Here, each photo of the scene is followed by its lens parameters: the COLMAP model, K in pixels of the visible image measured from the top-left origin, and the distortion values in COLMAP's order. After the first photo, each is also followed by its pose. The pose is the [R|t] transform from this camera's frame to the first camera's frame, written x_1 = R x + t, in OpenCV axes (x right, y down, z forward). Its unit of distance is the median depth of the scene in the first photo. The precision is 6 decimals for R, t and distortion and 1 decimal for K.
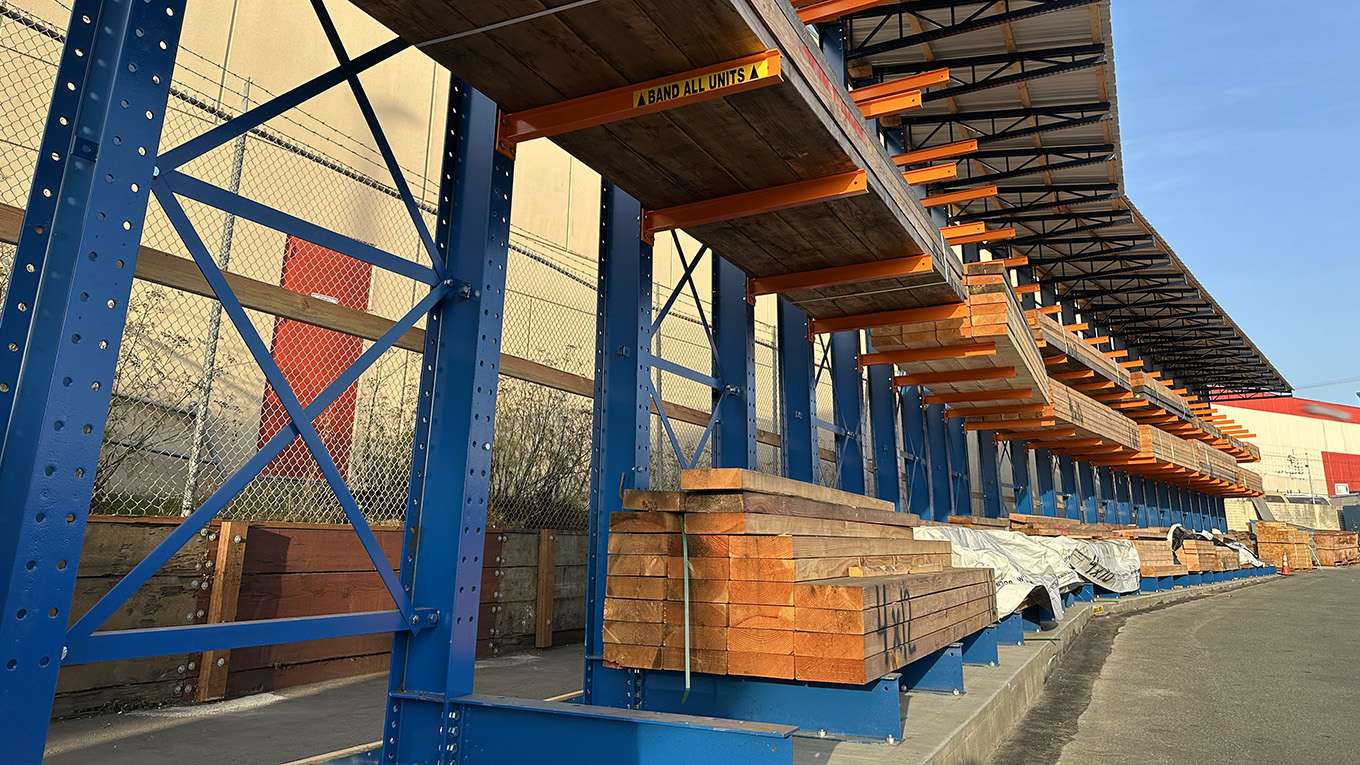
lens RADIAL K [[932.5, 0, 680.0], [0, 932.5, 251.6], [0, 0, 1]] dist [0.067868, -0.081035]
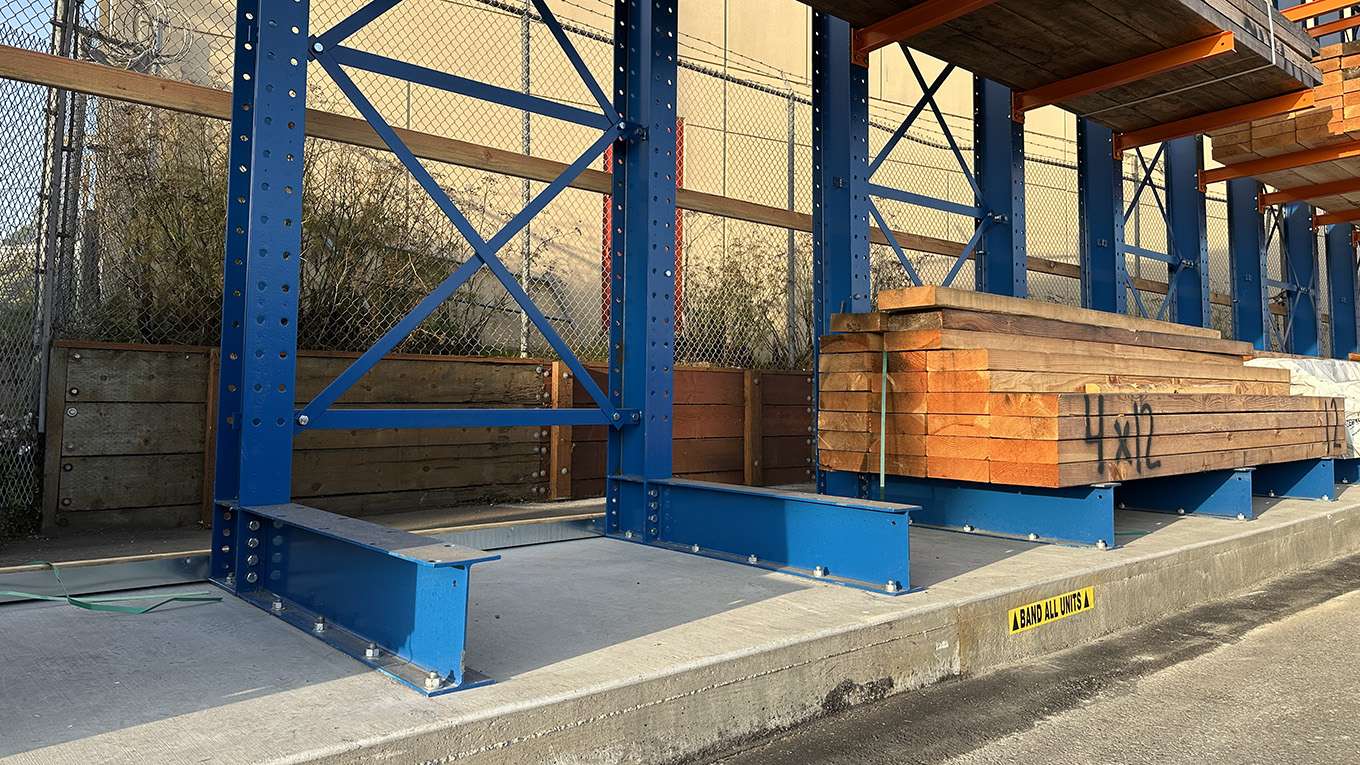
lens RADIAL K [[936.8, 0, 695.6], [0, 936.8, 331.4], [0, 0, 1]] dist [0.080347, -0.082172]
pose [[0.920297, -0.036868, -0.389478, 0.143599], [0.121370, 0.973335, 0.194647, 0.037692], [0.371917, -0.226404, 0.900233, 0.004432]]
